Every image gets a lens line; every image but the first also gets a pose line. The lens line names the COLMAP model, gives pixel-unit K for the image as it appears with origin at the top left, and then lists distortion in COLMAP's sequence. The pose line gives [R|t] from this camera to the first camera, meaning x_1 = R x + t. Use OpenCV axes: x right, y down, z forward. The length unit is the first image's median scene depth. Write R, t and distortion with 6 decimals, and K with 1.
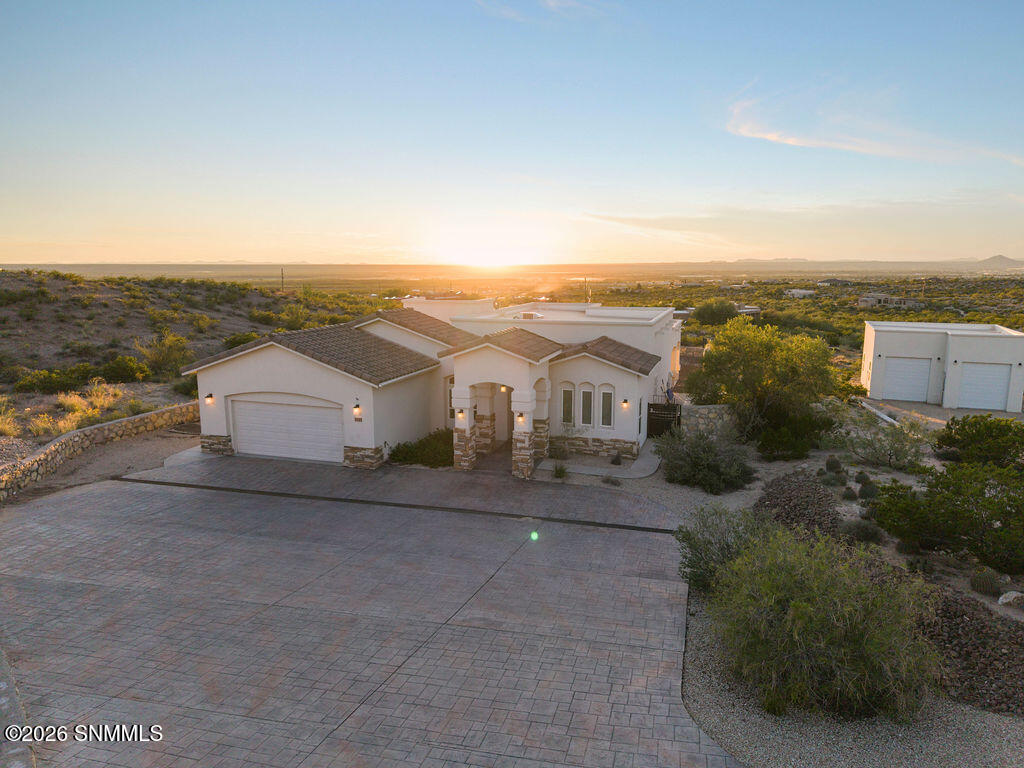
lens RADIAL K [[682.2, 0, 514.5], [0, 682.2, 383.9], [0, 0, 1]] dist [0.026011, -0.025690]
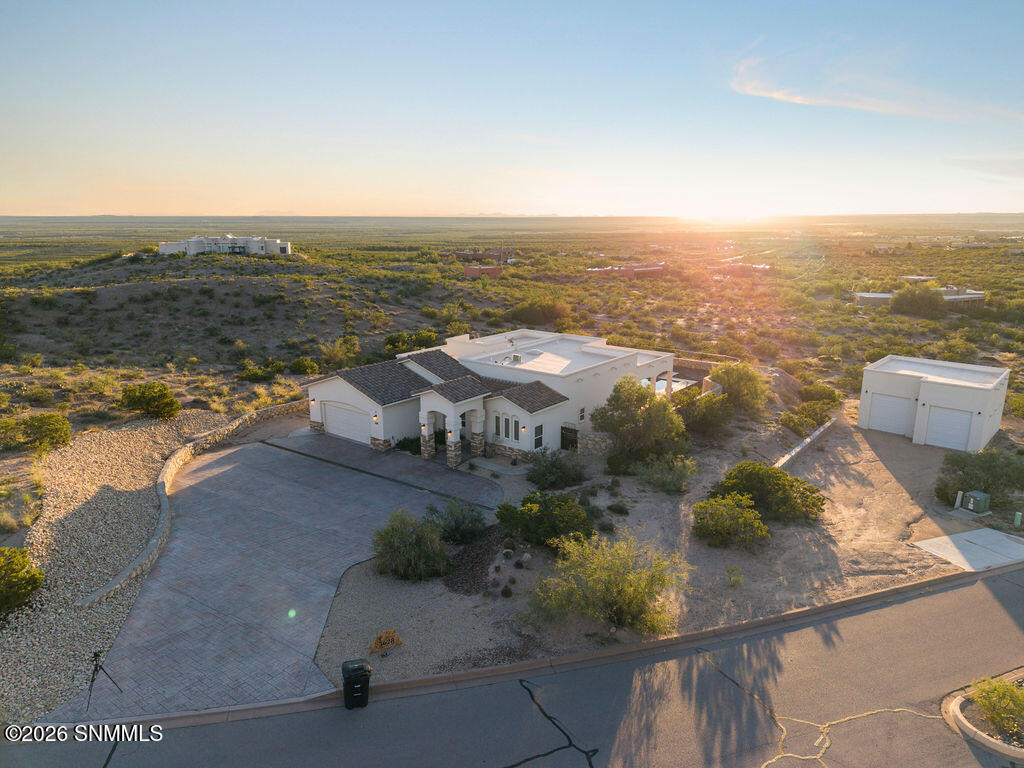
lens RADIAL K [[682.2, 0, 517.4], [0, 682.2, 383.8], [0, 0, 1]] dist [0.026011, -0.025690]
pose [[0.940046, 0.081357, -0.331202, 0.675919], [-0.058853, 0.995259, 0.077435, -0.202520], [0.335931, -0.053300, 0.940377, -0.525584]]
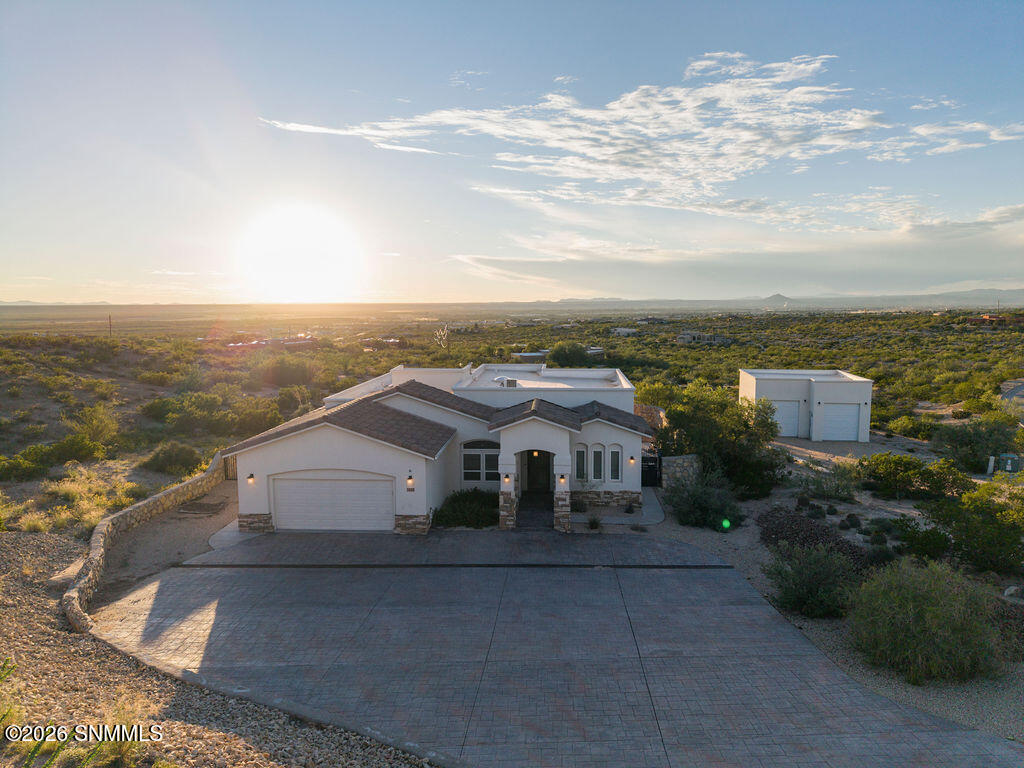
lens RADIAL K [[682.2, 0, 513.7], [0, 682.2, 380.0], [0, 0, 1]] dist [0.026011, -0.025690]
pose [[0.971099, -0.031042, 0.236651, -0.312065], [0.045665, 0.997354, -0.056563, -0.052164], [-0.234269, 0.065735, 0.969947, -0.108310]]
